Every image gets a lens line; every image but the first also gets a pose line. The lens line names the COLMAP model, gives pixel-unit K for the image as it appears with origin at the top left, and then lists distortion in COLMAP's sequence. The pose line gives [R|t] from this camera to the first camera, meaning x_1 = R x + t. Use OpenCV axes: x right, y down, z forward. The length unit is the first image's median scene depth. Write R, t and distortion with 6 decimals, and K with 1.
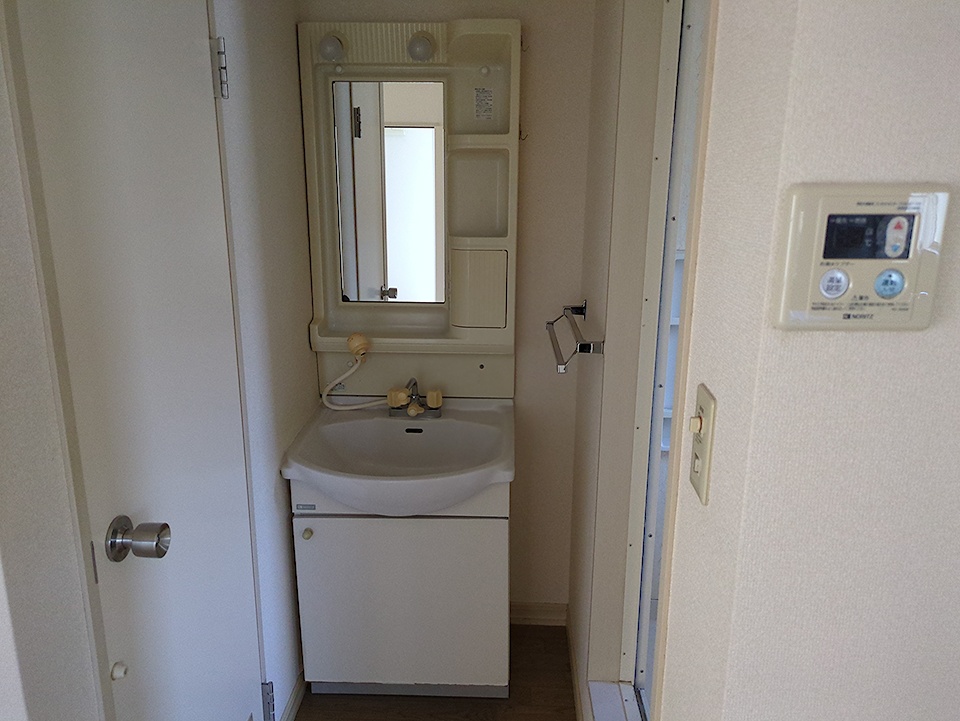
lens RADIAL K [[718.4, 0, 480.0], [0, 718.4, 360.5], [0, 0, 1]] dist [0.055333, -0.004632]
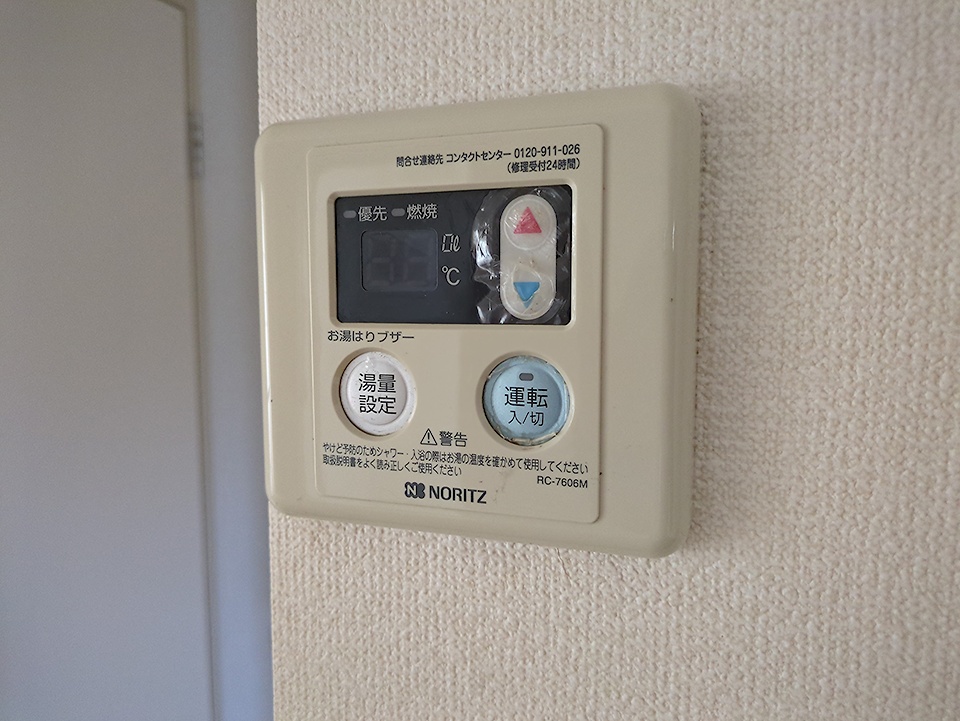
lens RADIAL K [[718.4, 0, 480.0], [0, 718.4, 360.5], [0, 0, 1]] dist [0.055333, -0.004632]
pose [[0.935907, 0.020630, -0.351642, 0.651800], [-0.071616, 0.988577, -0.132612, -0.078281], [0.344889, 0.149296, 0.926694, 0.692527]]
